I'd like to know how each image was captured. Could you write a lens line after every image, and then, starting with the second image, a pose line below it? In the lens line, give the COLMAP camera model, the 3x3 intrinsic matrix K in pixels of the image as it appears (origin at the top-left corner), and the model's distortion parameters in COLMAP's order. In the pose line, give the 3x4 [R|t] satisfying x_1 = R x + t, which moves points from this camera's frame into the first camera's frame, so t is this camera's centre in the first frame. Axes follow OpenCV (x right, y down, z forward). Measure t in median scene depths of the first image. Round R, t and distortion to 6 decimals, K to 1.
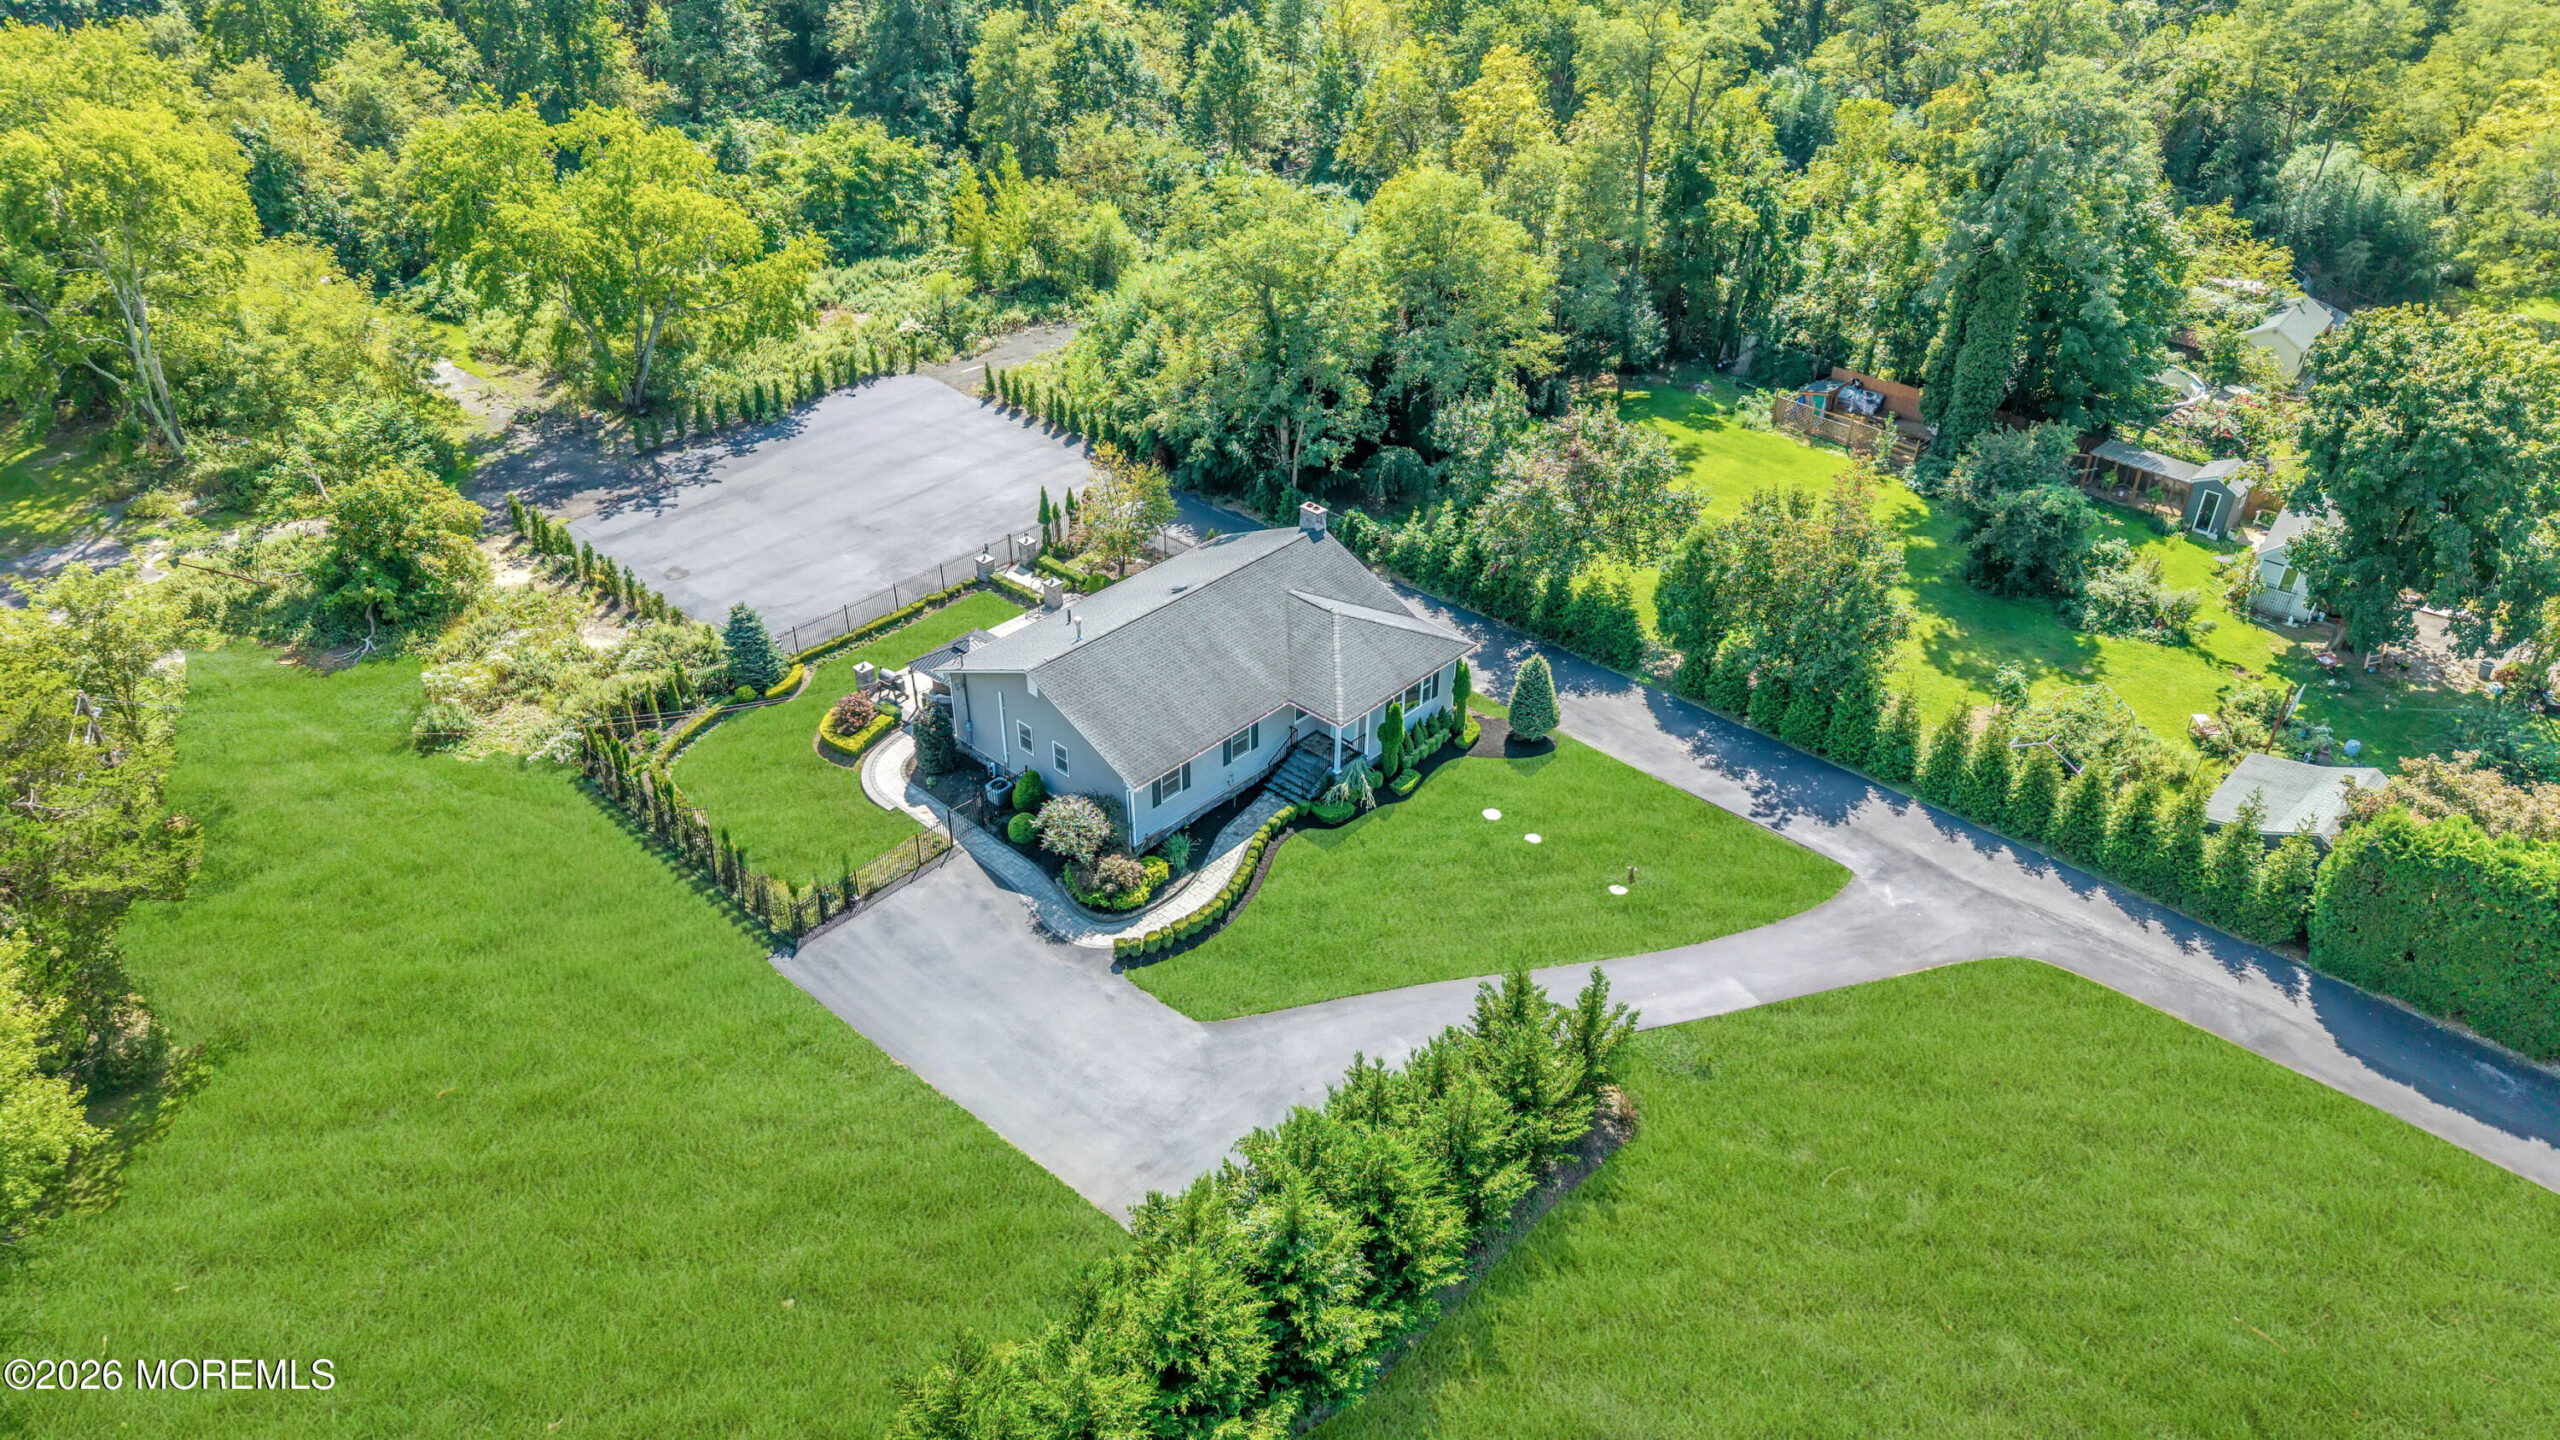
lens RADIAL K [[1705.7, 0, 1281.4], [0, 1705.7, 719.4], [0, 0, 1]] dist [-0.002869, 0.007902]
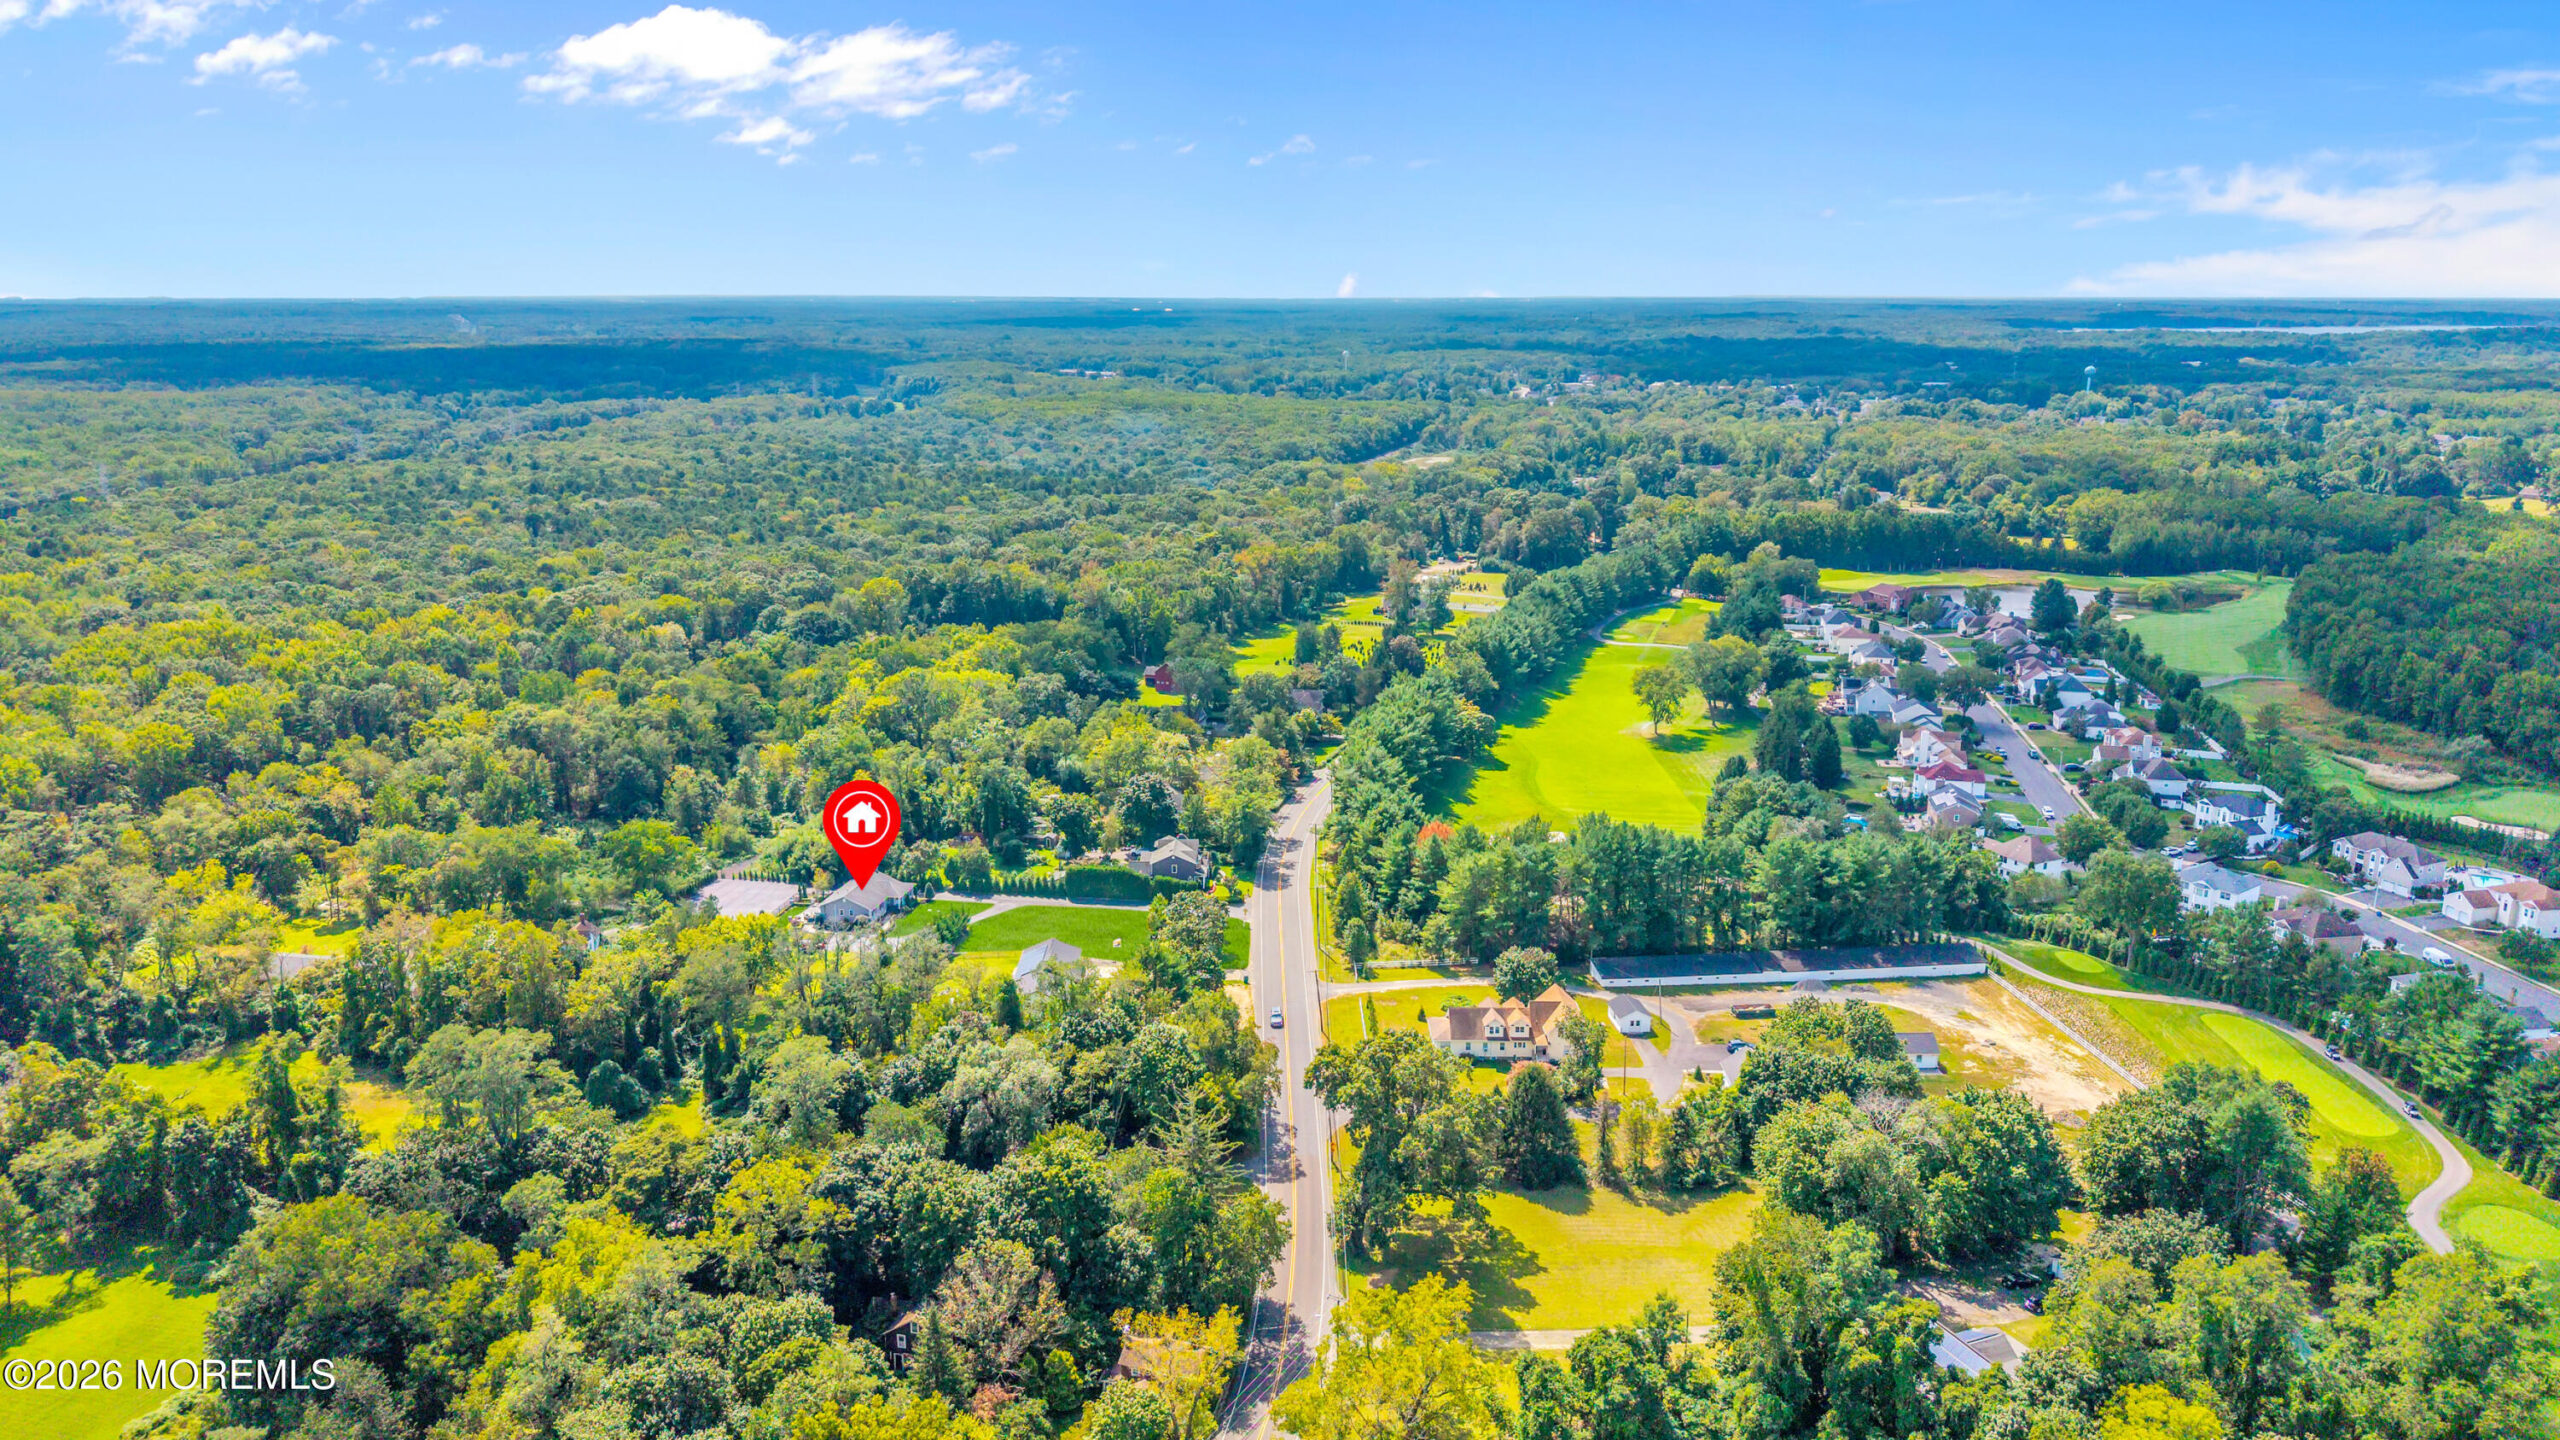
lens RADIAL K [[1705.7, 0, 1281.3], [0, 1705.7, 722.4], [0, 0, 1]] dist [-0.002869, 0.007902]
pose [[0.837371, -0.143169, 0.527554, -1.645502], [0.310654, 0.918735, -0.243763, 1.130175], [-0.449783, 0.368007, 0.813798, -3.956174]]
